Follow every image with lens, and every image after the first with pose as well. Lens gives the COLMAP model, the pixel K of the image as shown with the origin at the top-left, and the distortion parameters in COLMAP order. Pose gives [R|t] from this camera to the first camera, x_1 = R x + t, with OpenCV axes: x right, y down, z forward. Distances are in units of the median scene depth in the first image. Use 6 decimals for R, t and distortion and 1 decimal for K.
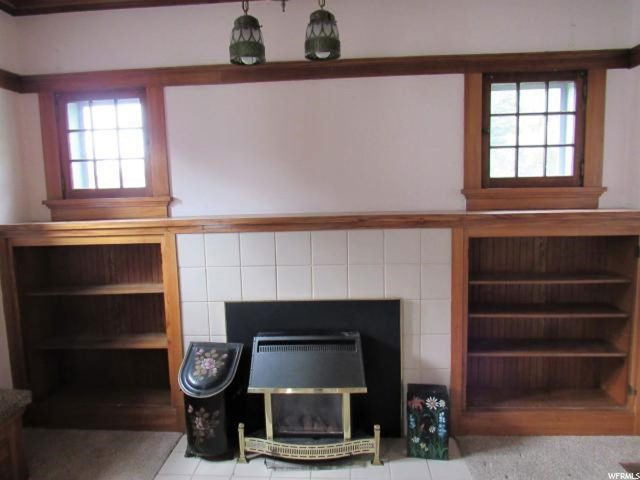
lens RADIAL K [[448.1, 0, 320.0], [0, 448.1, 240.0], [0, 0, 1]] dist [-0.030799, -0.002423]
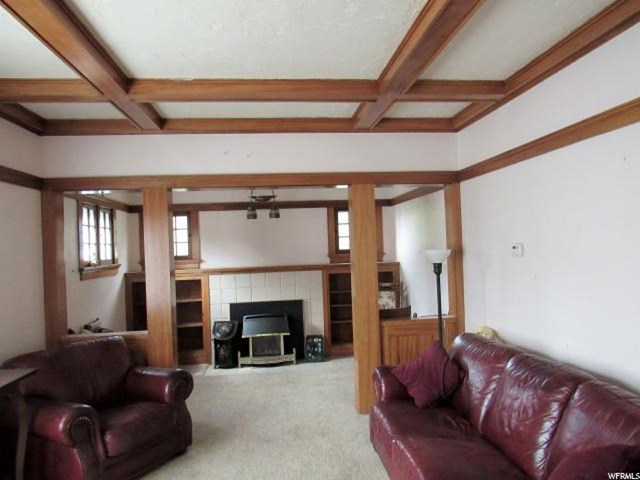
lens RADIAL K [[448.1, 0, 320.0], [0, 448.1, 240.0], [0, 0, 1]] dist [-0.030799, -0.002423]
pose [[0.986005, -0.009135, 0.166462, -0.132736], [0.030620, 0.991435, -0.126963, 0.121796], [-0.163877, 0.130284, 0.977840, -1.457585]]
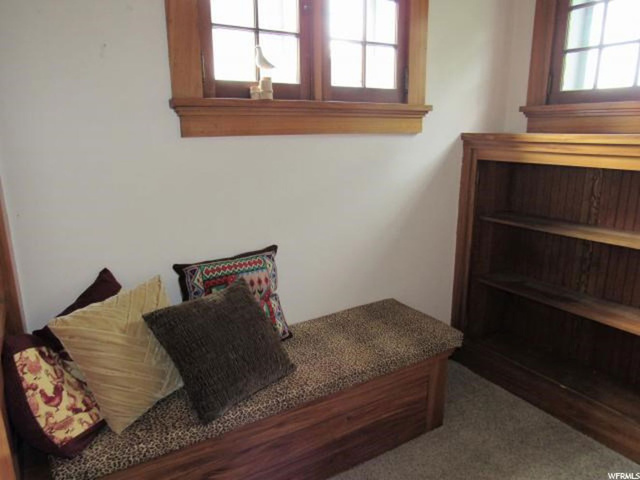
lens RADIAL K [[448.1, 0, 320.0], [0, 448.1, 240.0], [0, 0, 1]] dist [-0.030799, -0.002423]
pose [[0.566969, 0.220778, -0.793601, -0.152381], [-0.106651, 0.974979, 0.195043, 0.031024], [0.816805, -0.025945, 0.576330, 0.251371]]
